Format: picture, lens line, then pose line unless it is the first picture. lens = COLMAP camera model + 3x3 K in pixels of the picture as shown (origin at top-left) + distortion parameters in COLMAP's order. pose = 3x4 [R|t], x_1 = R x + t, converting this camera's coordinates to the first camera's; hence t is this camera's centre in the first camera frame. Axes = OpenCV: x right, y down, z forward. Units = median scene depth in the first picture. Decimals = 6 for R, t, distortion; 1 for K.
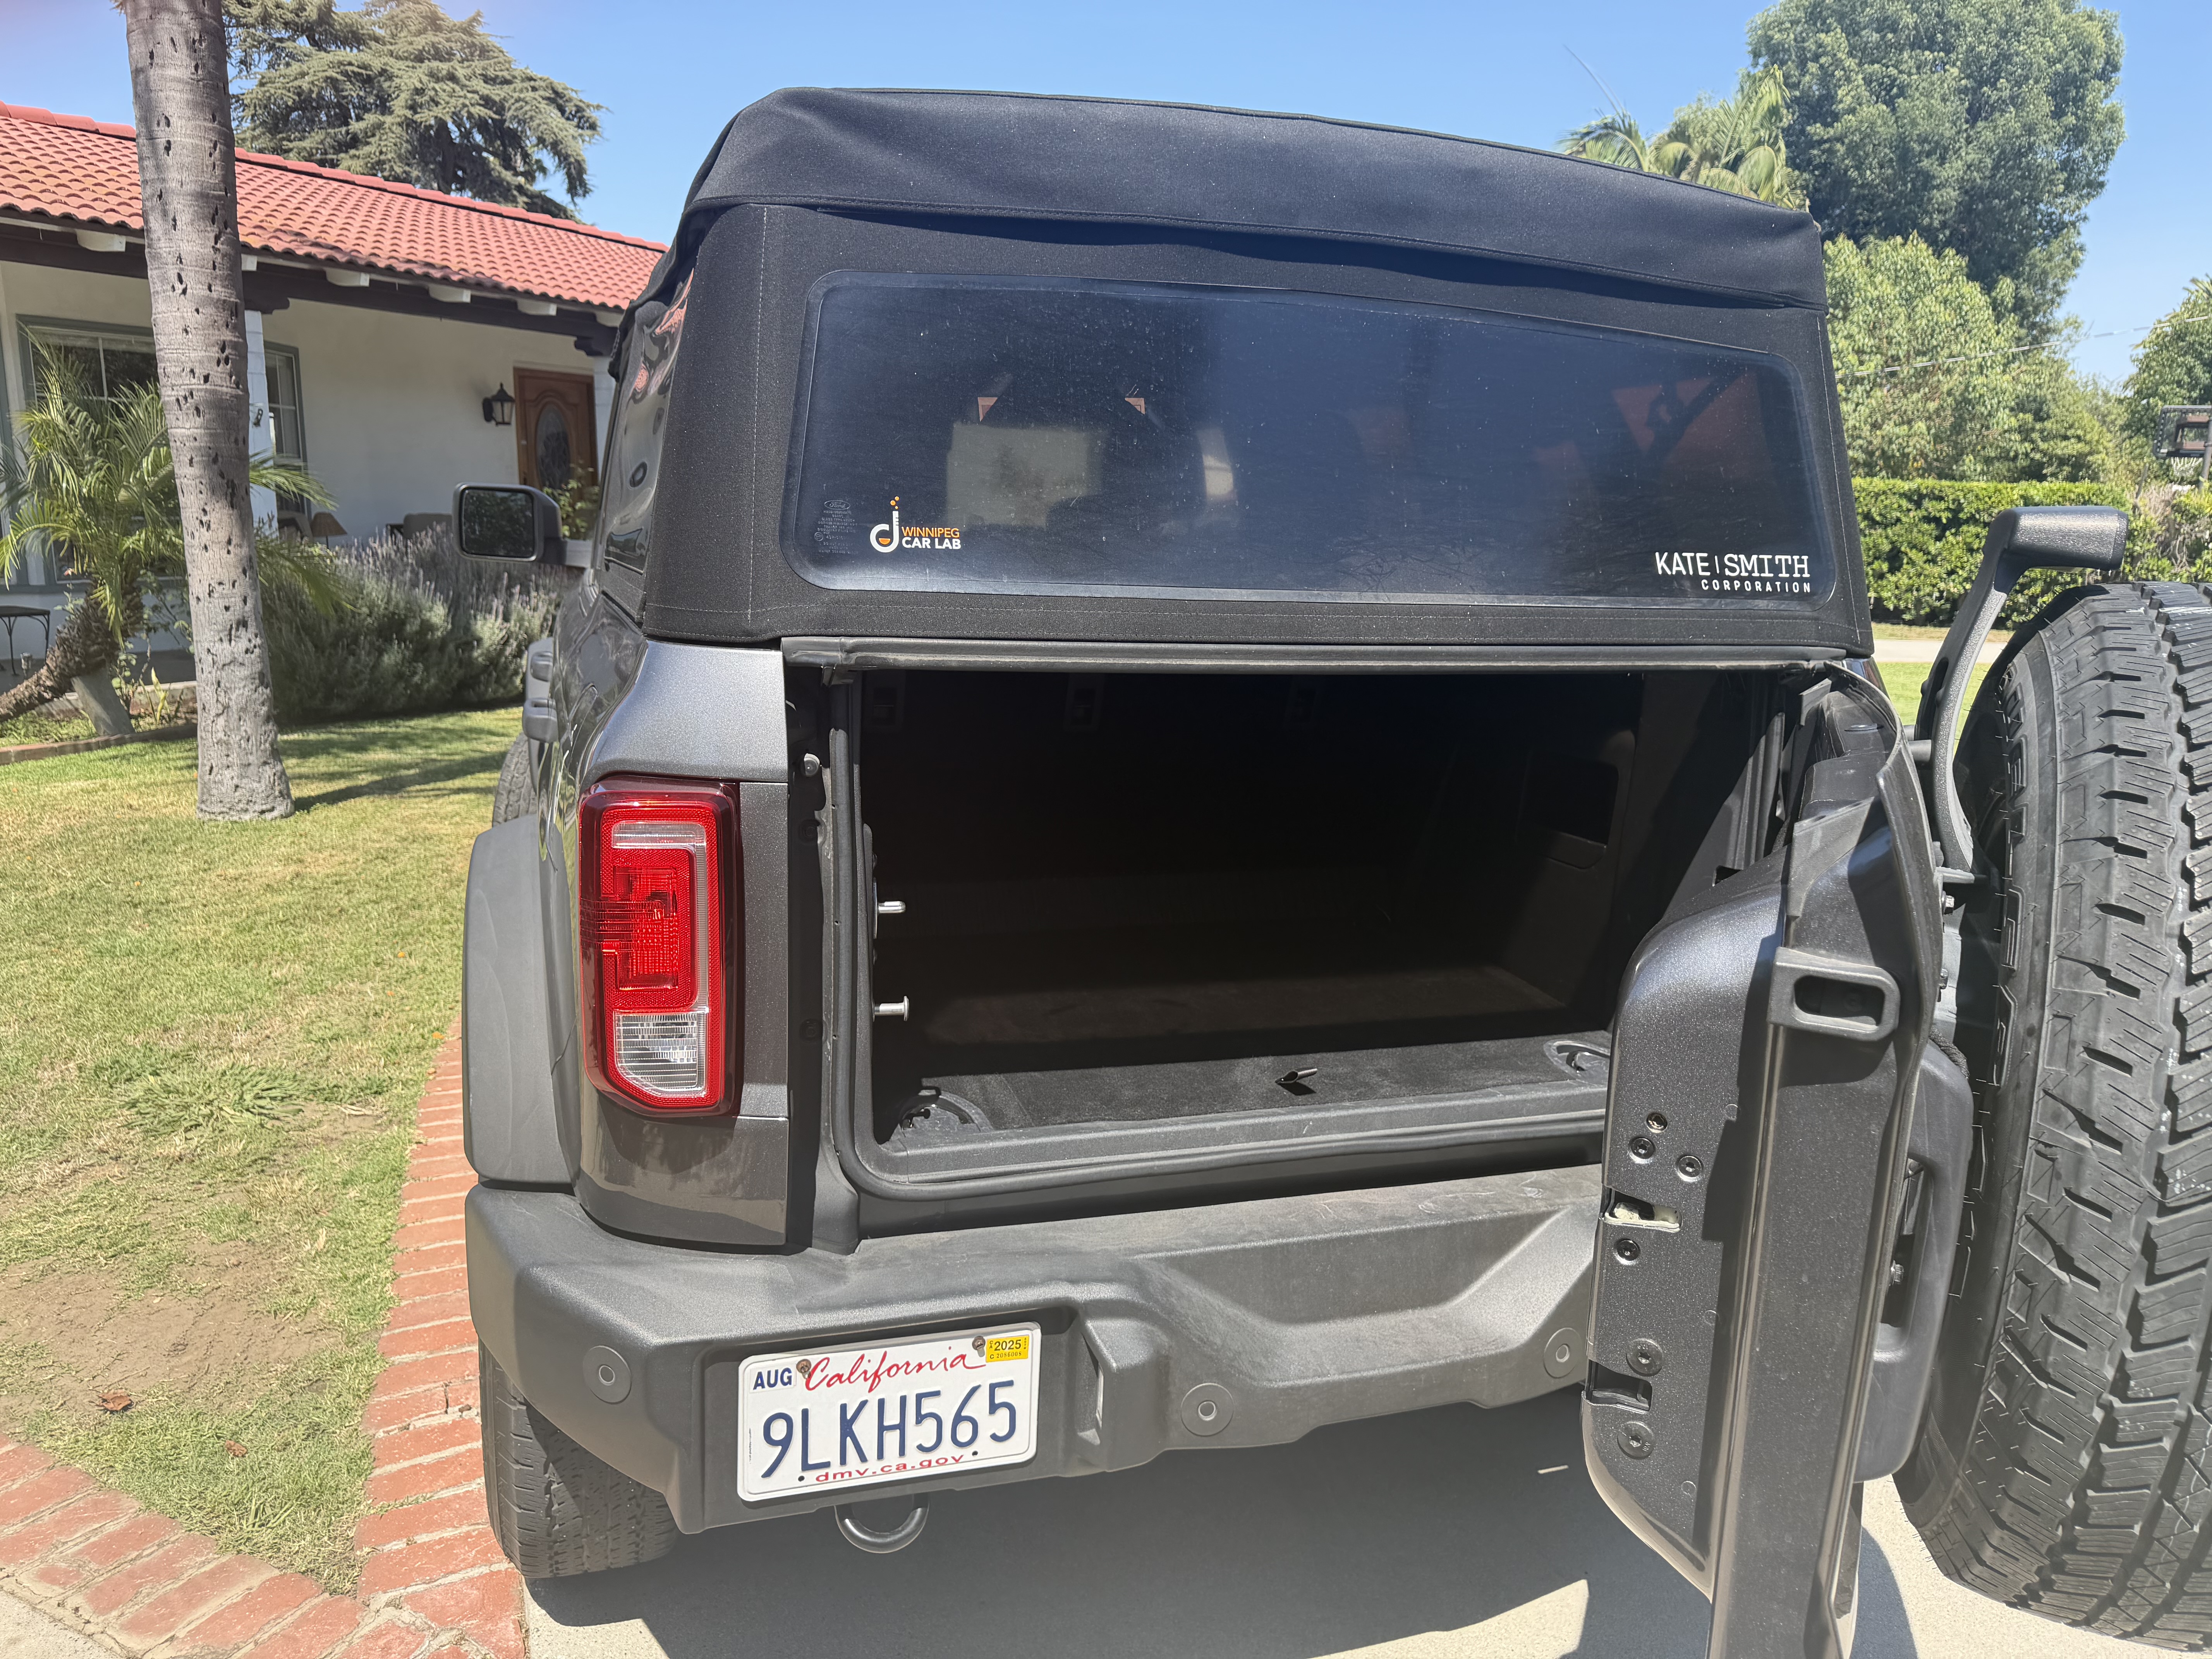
lens RADIAL K [[1634.4, 0, 1105.5], [0, 1634.4, 833.0], [0, 0, 1]] dist [-0.003343, -0.006450]
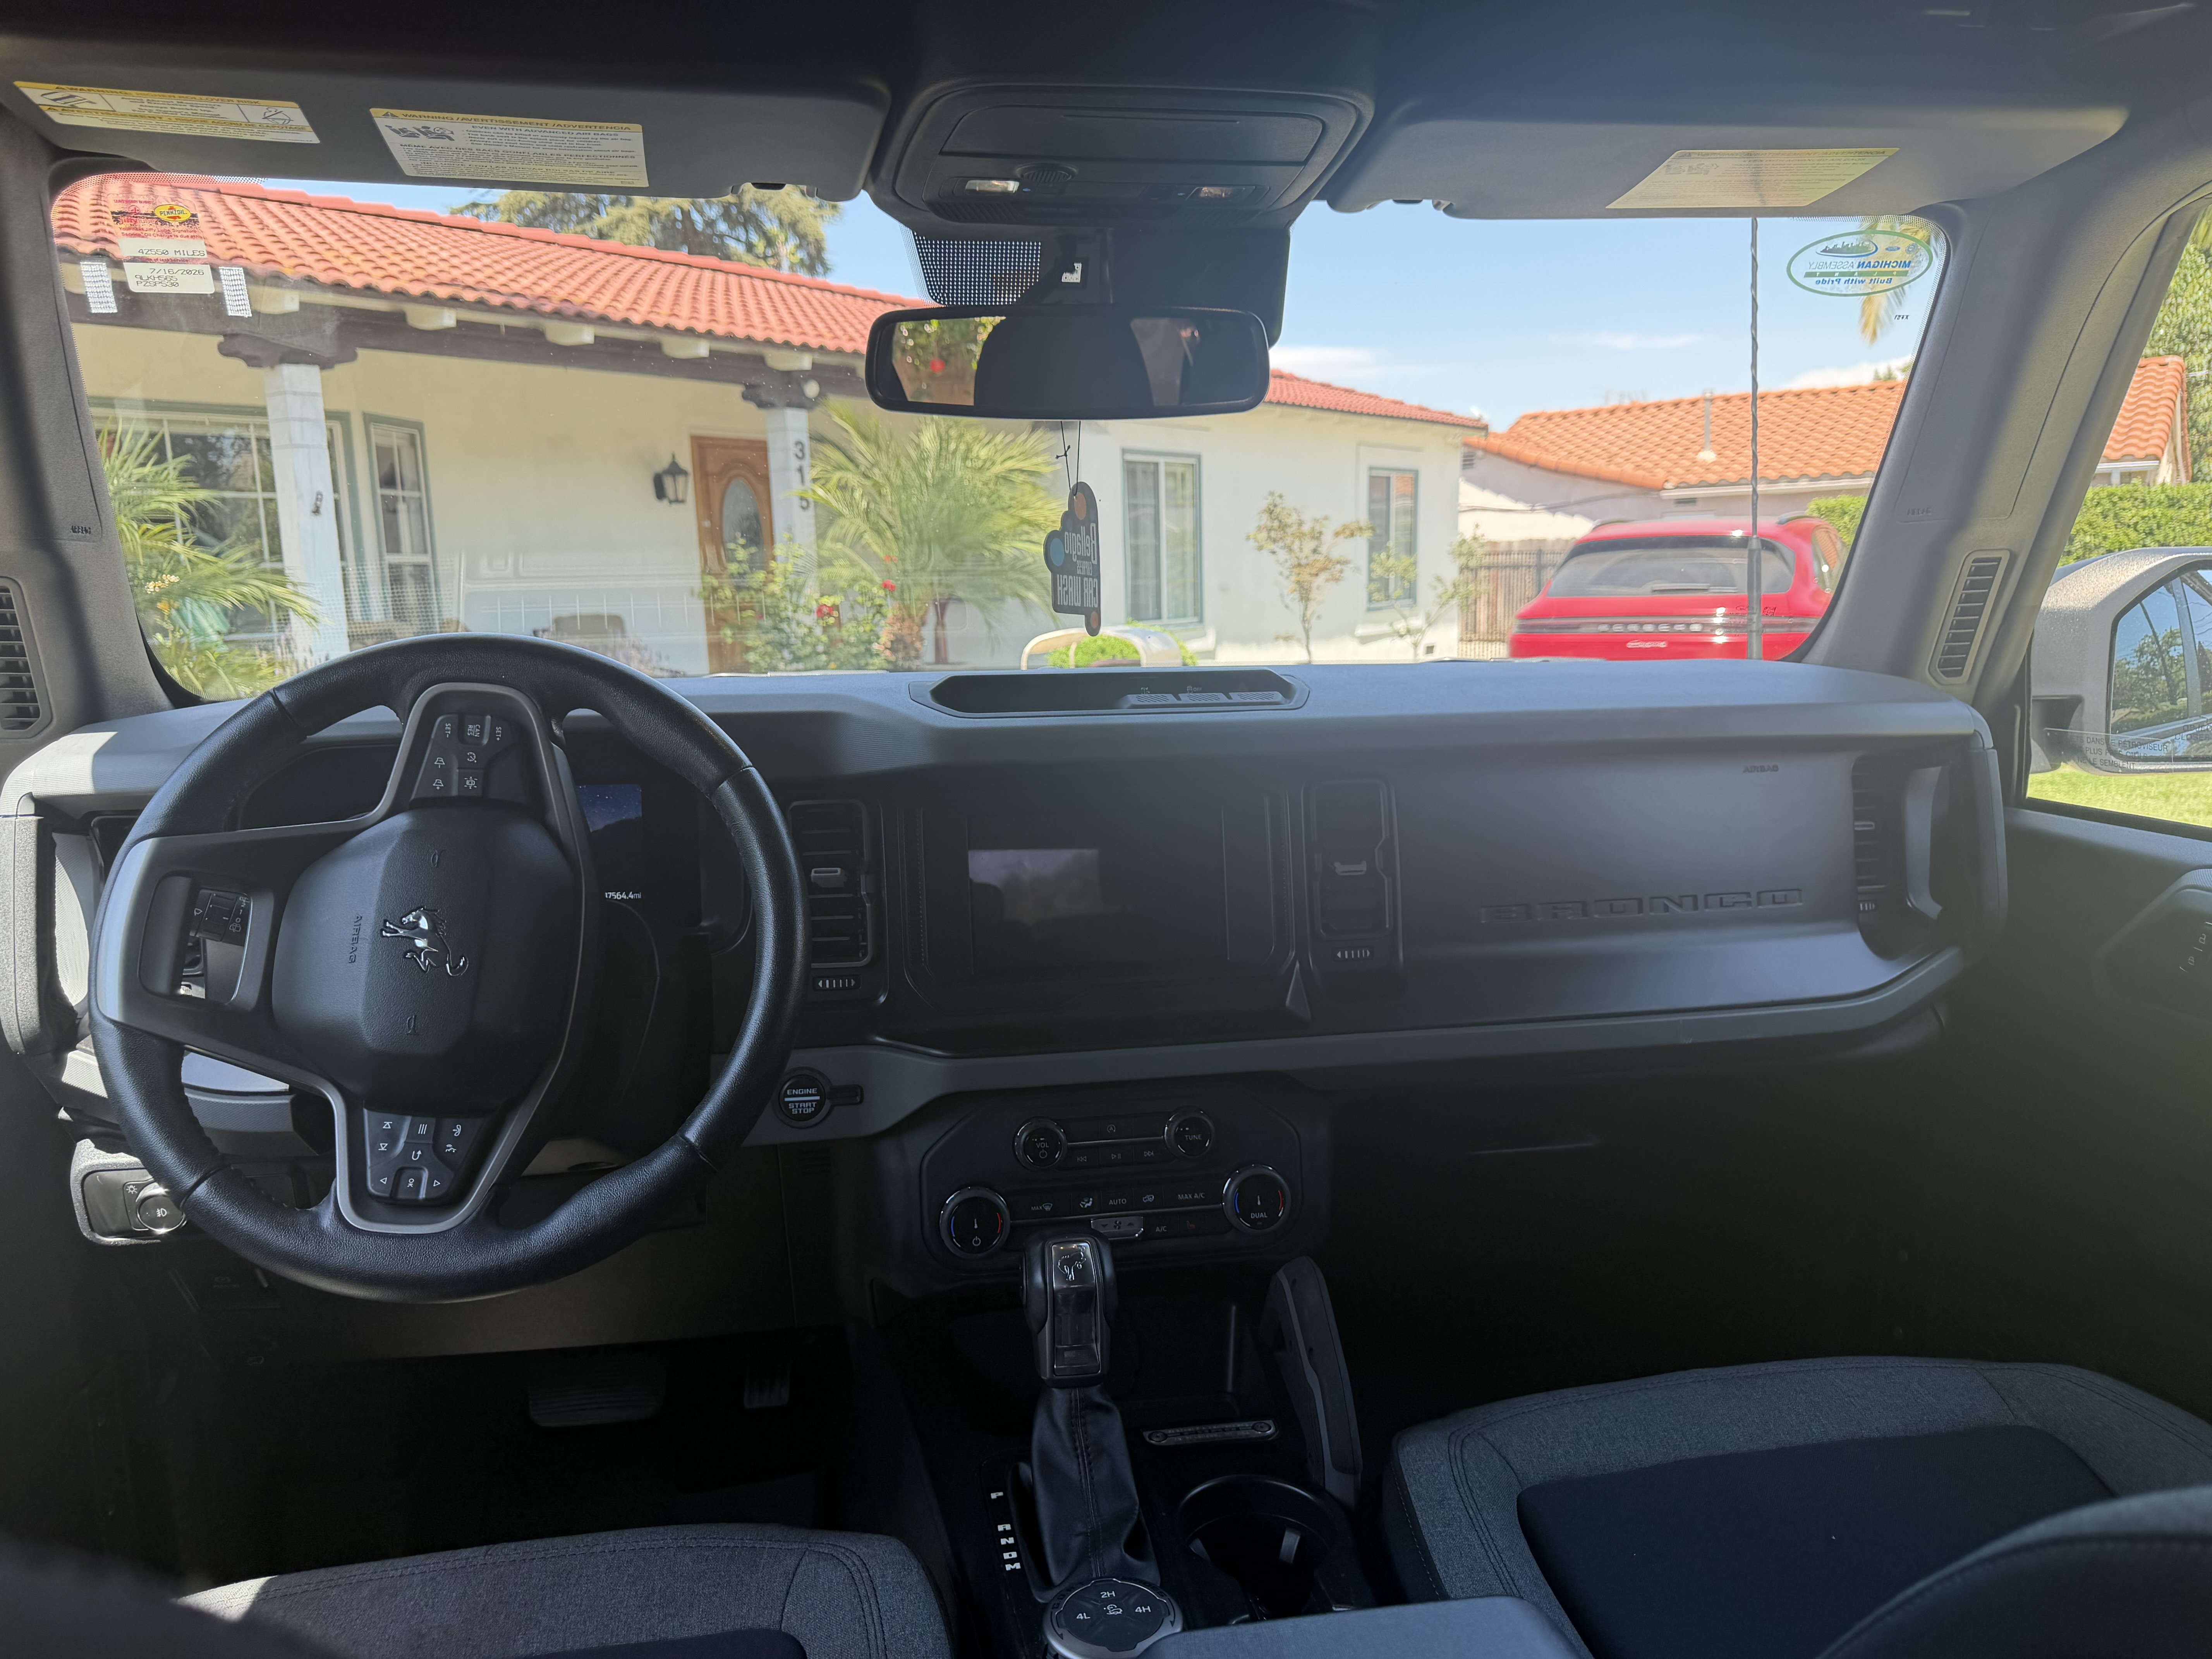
lens RADIAL K [[1634.4, 0, 1106.4], [0, 1634.4, 828.9], [0, 0, 1]] dist [-0.003343, -0.006450]
pose [[0.987380, -0.024997, -0.156382, -0.026557], [0.018589, 0.998932, -0.042301, -0.044978], [0.157272, 0.038860, 0.986790, 0.220322]]
